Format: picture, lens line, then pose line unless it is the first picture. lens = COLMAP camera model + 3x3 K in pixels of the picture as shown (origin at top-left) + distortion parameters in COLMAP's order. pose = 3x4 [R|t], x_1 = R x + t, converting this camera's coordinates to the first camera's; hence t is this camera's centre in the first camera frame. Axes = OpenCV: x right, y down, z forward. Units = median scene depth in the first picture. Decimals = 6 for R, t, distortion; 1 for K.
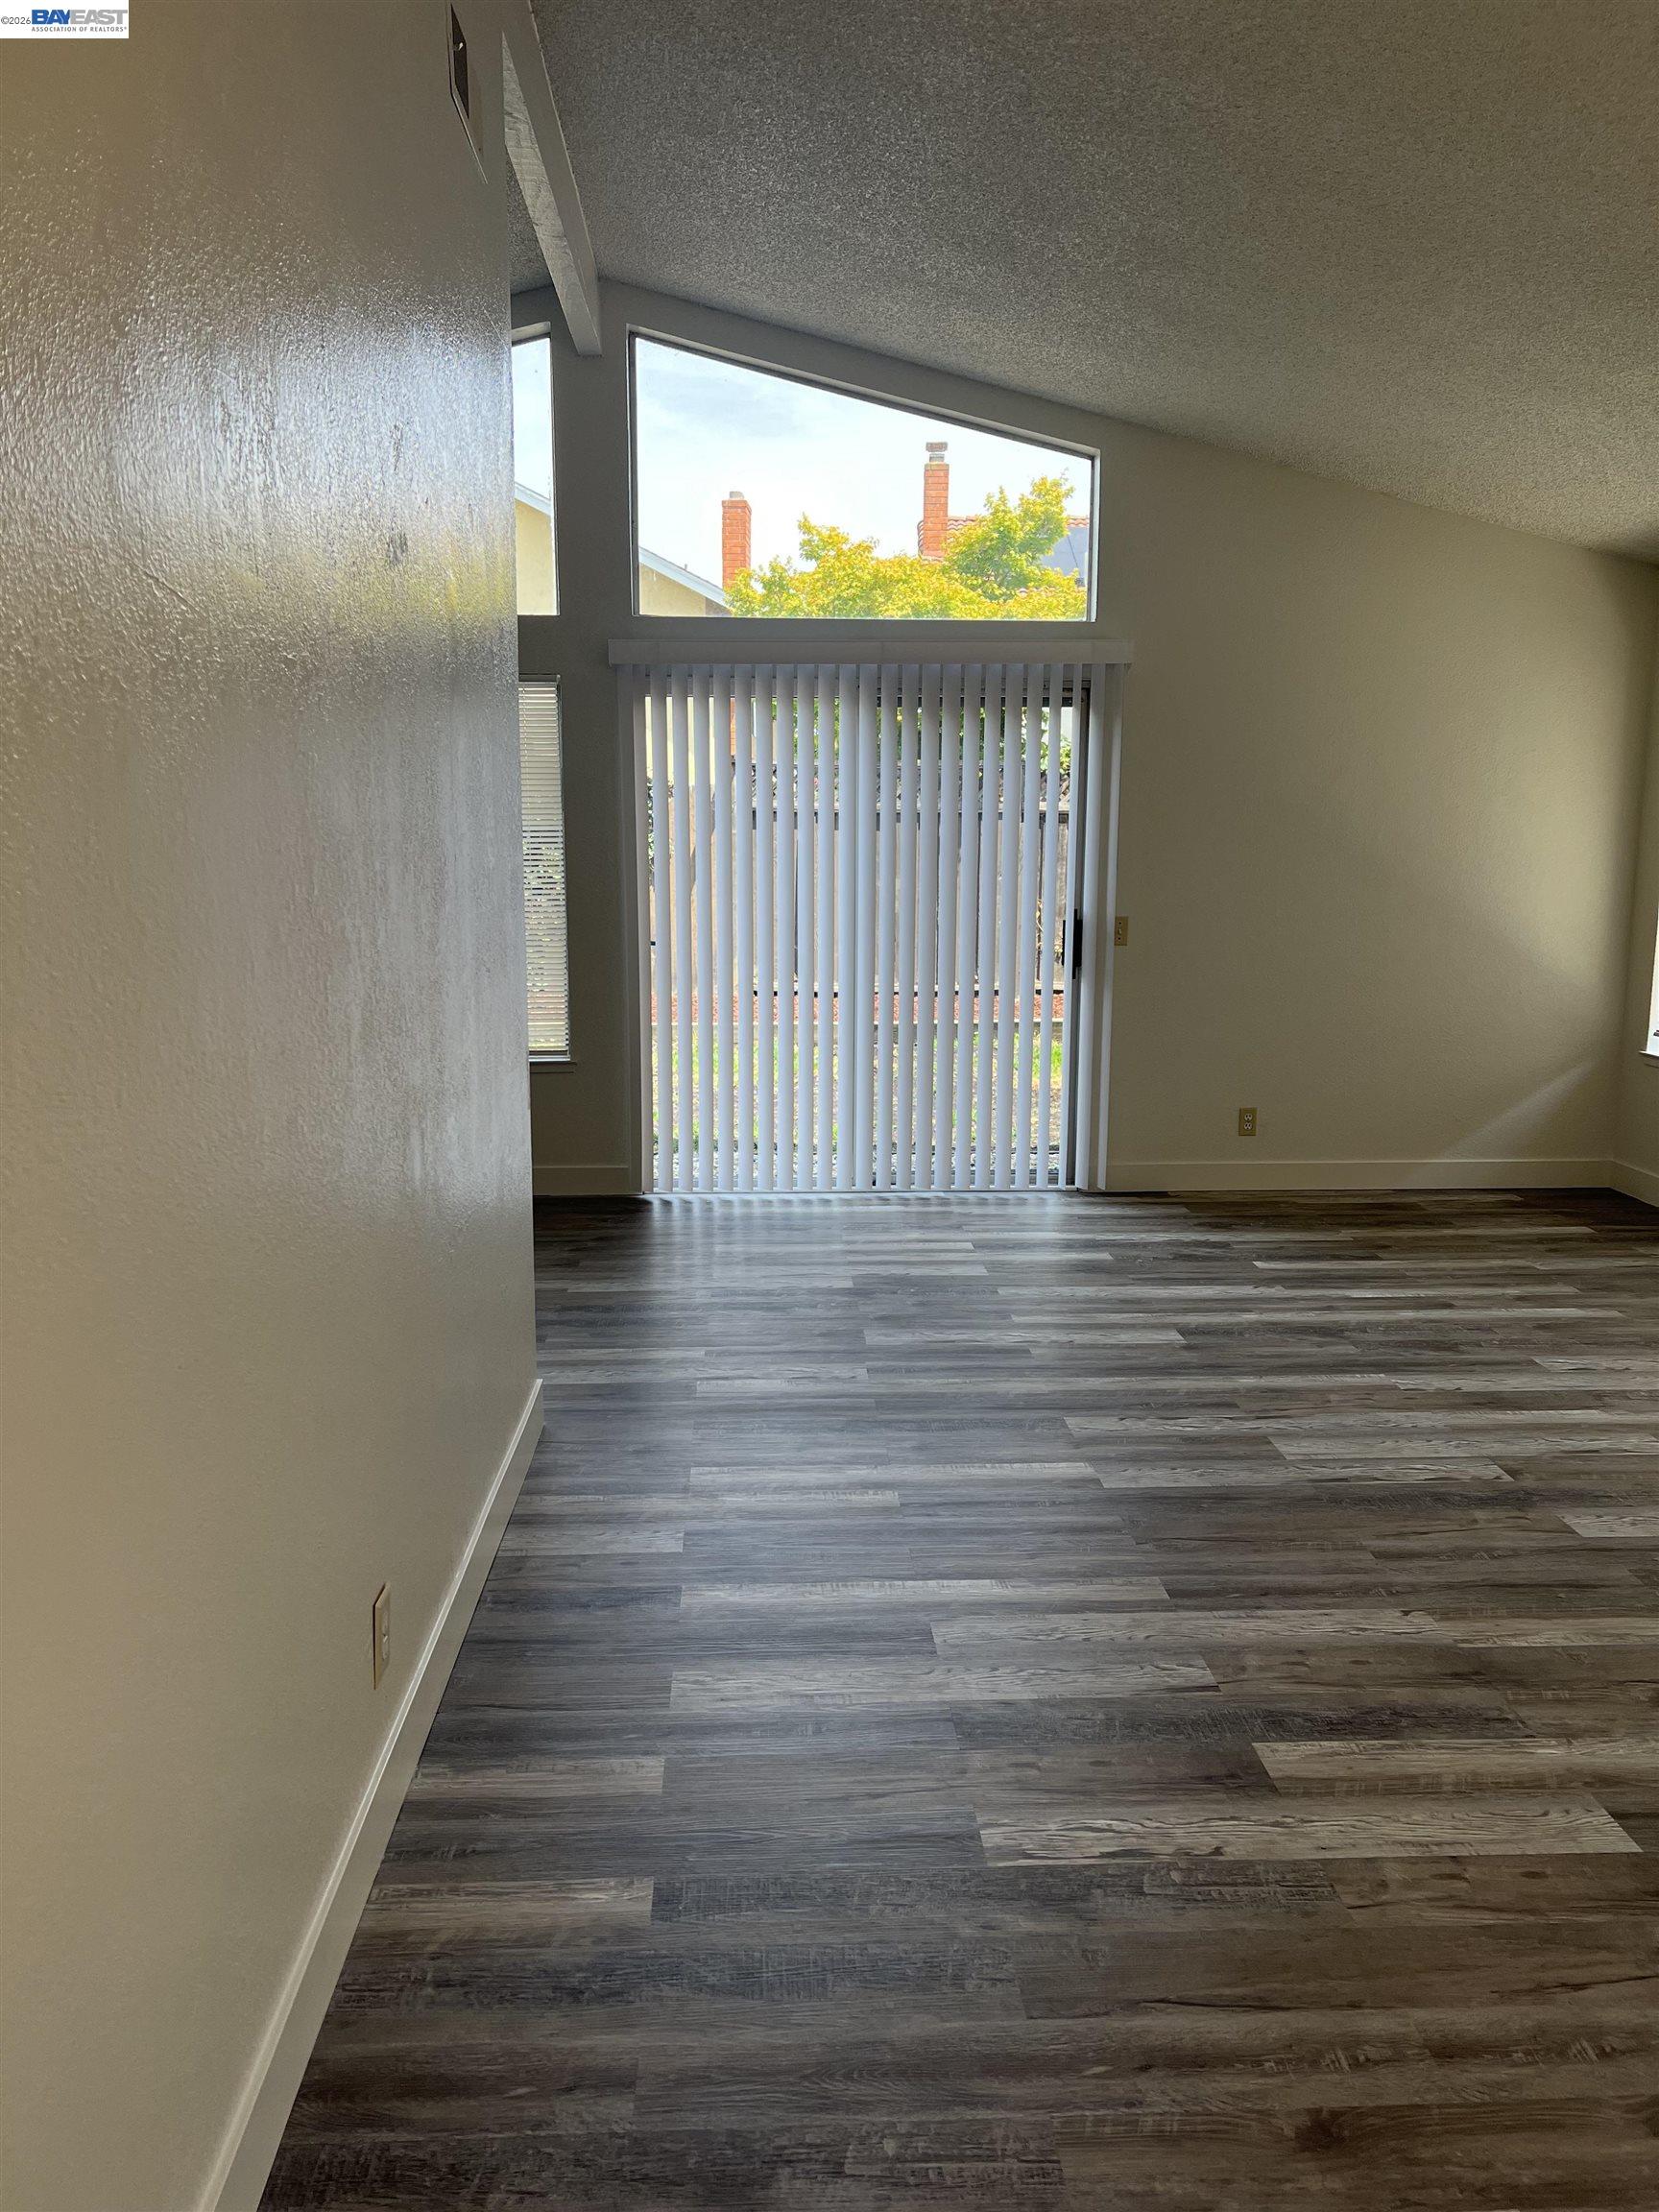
lens RADIAL K [[1677.6, 0, 829.5], [0, 1677.6, 1106.0], [0, 0, 1]] dist [0.032931, -0.024268]
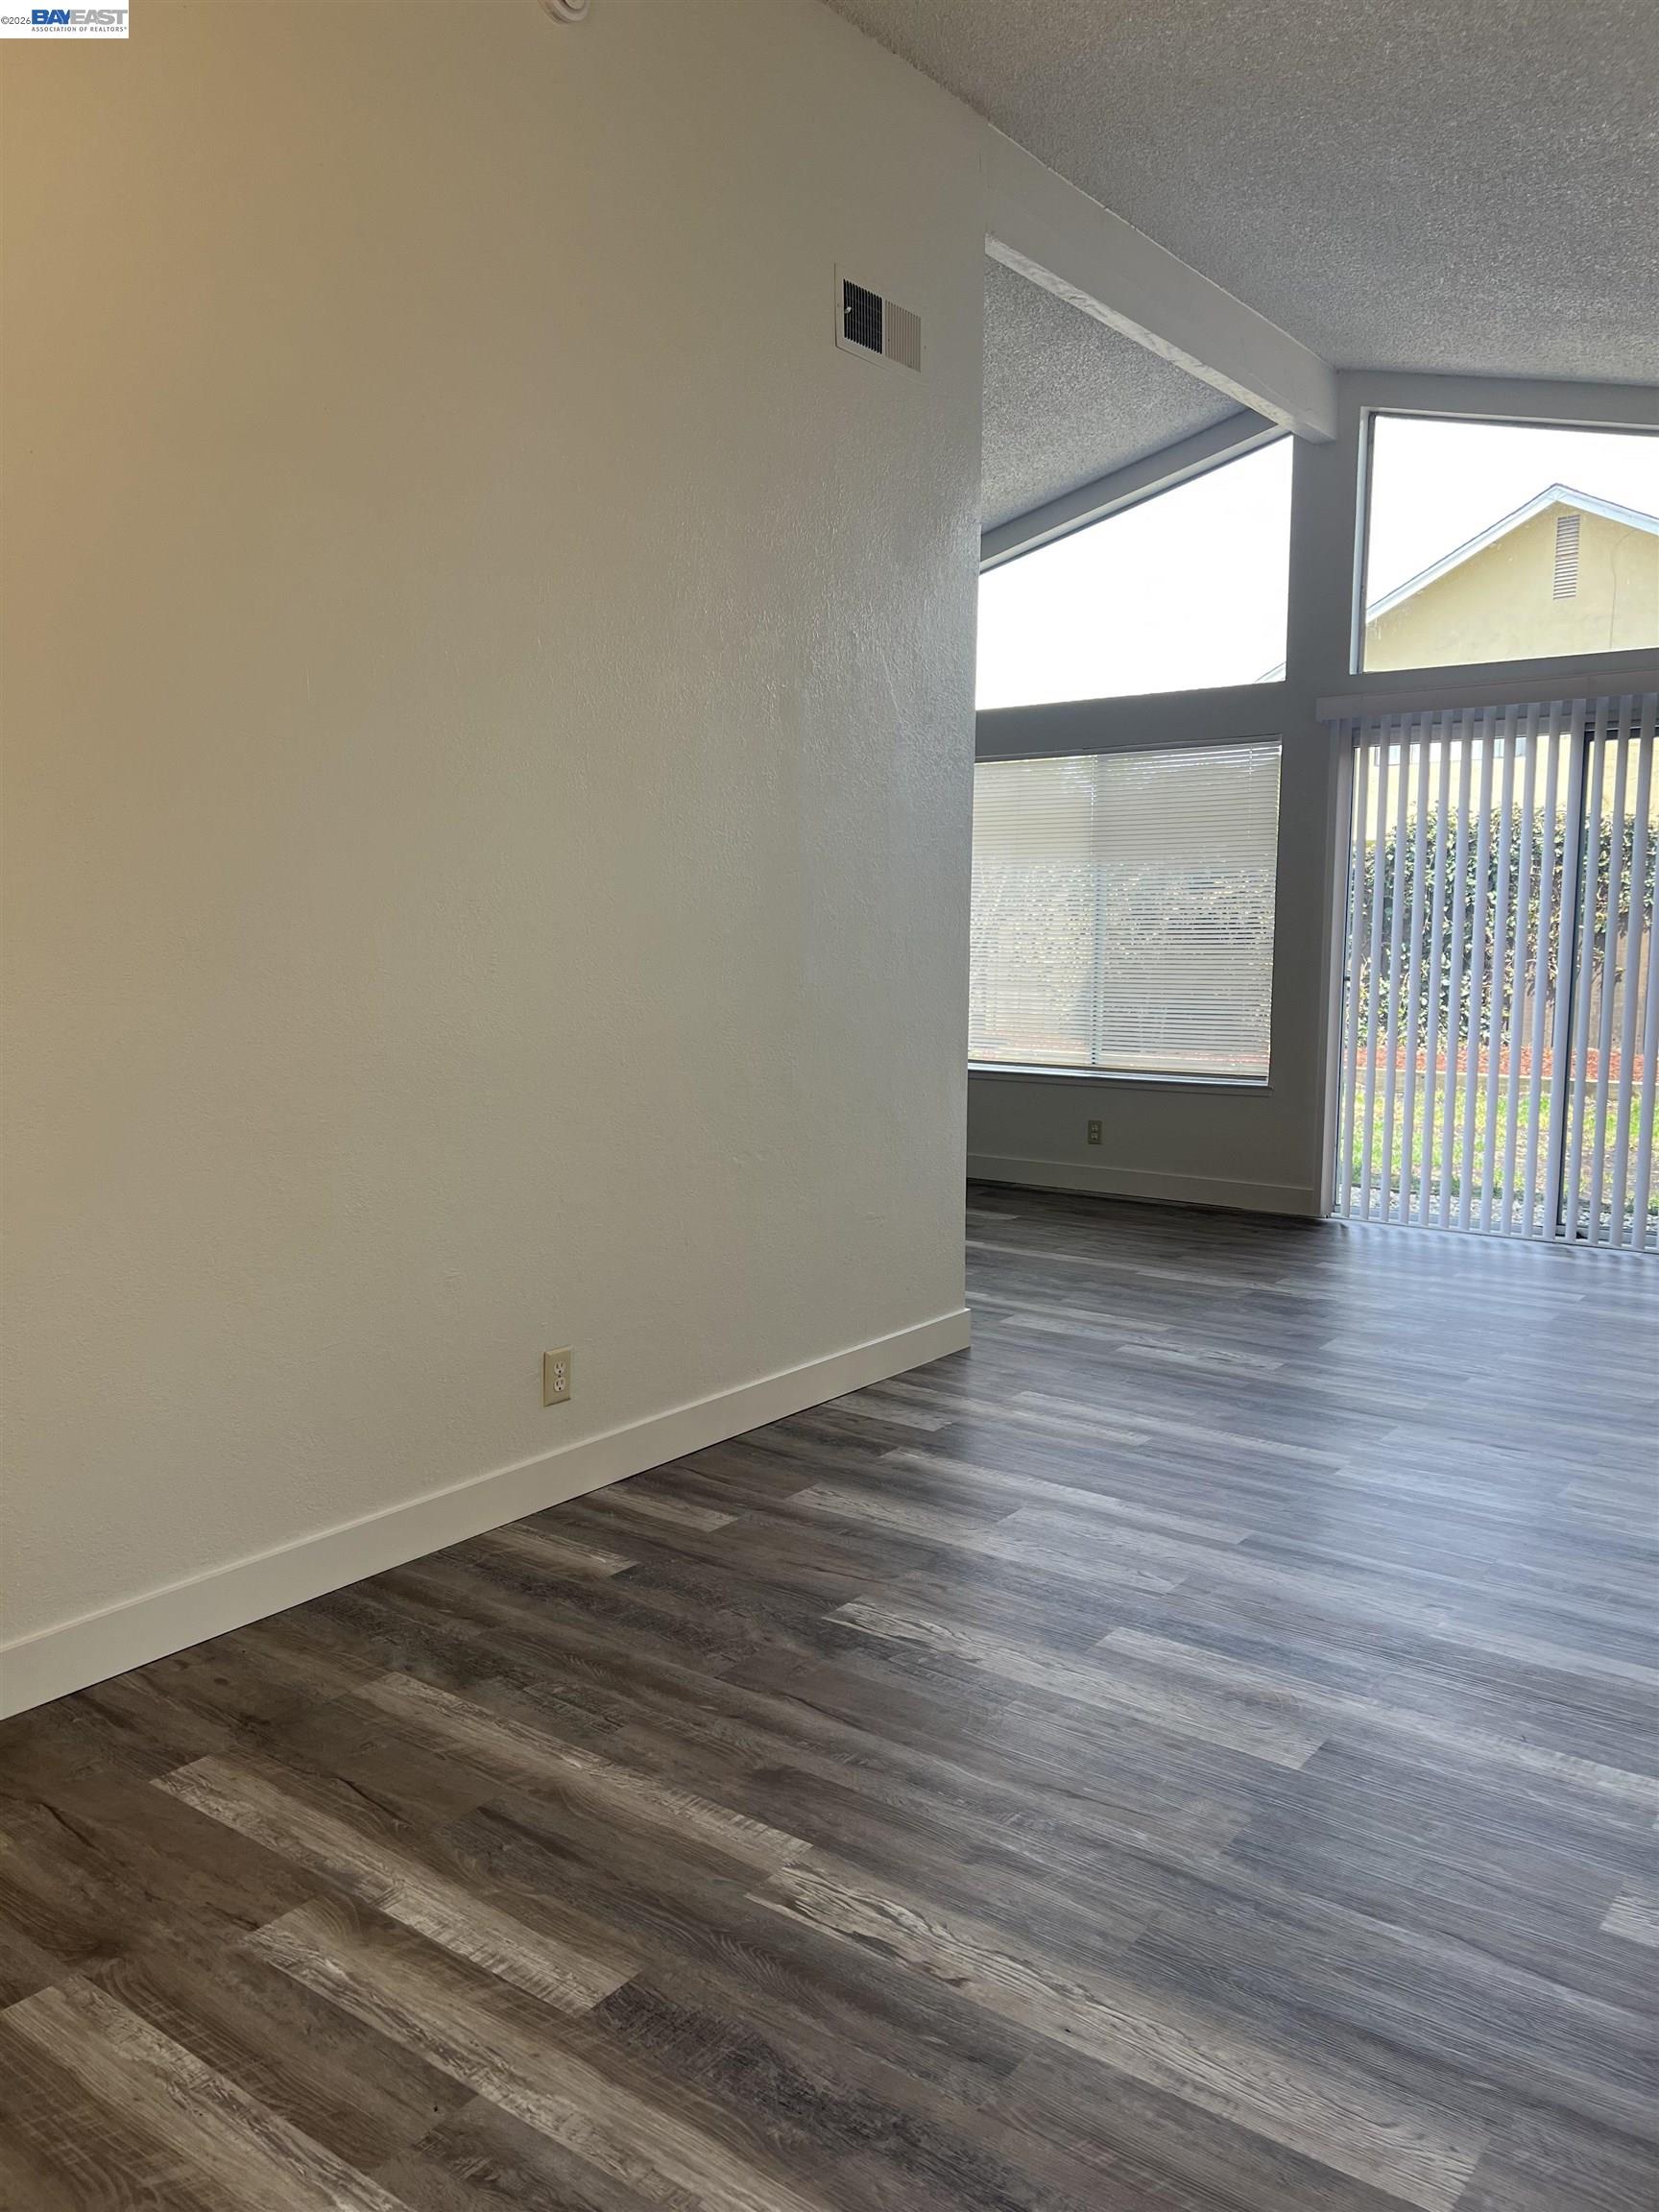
lens RADIAL K [[1667.4, 0, 829.5], [0, 1667.4, 1106.0], [0, 0, 1]] dist [0.076531, -0.062317]
pose [[0.769782, 0.071667, -0.634271, 0.578187], [-0.094299, 0.995542, -0.001959, 0.026337], [0.631304, 0.061319, 0.773108, -0.041318]]
